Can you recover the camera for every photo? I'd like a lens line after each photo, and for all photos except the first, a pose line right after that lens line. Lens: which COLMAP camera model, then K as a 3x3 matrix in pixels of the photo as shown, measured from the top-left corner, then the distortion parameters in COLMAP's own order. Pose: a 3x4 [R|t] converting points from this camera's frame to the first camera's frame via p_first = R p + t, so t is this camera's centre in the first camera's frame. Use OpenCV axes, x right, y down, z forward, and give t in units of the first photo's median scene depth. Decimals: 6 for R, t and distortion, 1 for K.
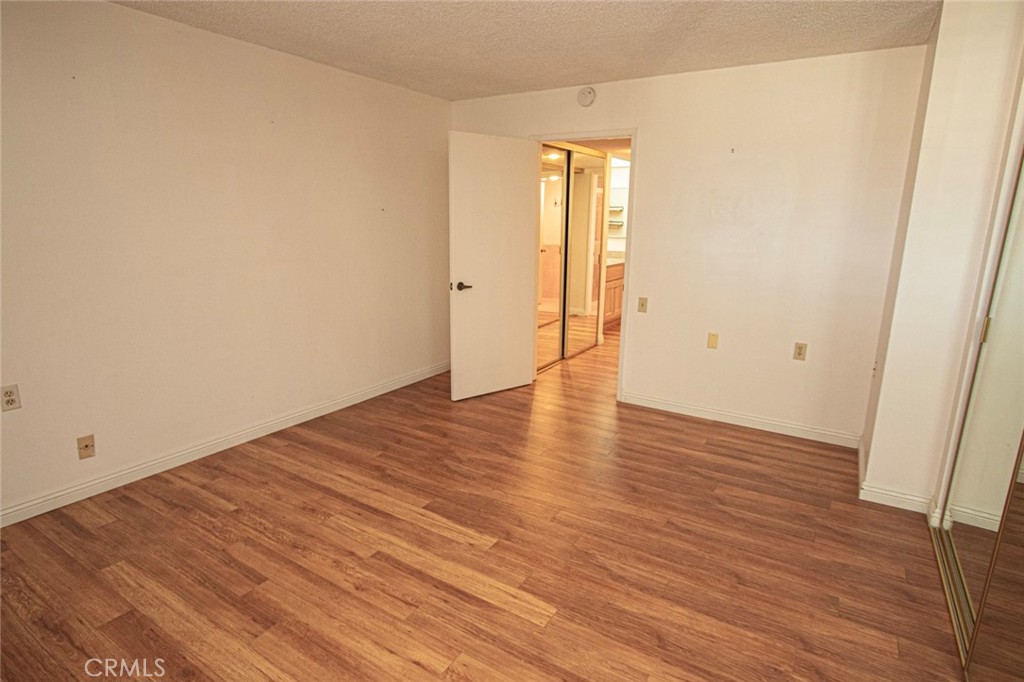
lens RADIAL K [[526.2, 0, 514.8], [0, 526.2, 339.3], [0, 0, 1]] dist [-0.015098, 0.000706]
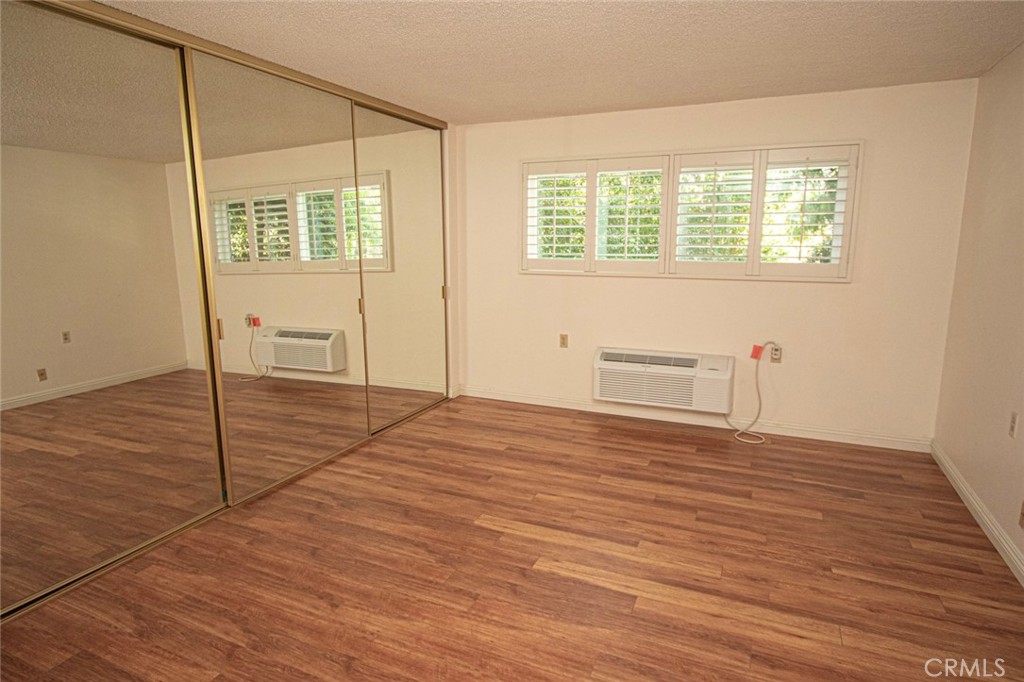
lens RADIAL K [[624.5, 0, 508.9], [0, 624.5, 340.6], [0, 0, 1]] dist [-0.009677, 0.000161]
pose [[-0.992242, 0.007031, -0.124123, 0.154914], [-0.040820, 0.924620, 0.378698, -0.455690], [0.117429, 0.380827, -0.917159, 1.919271]]
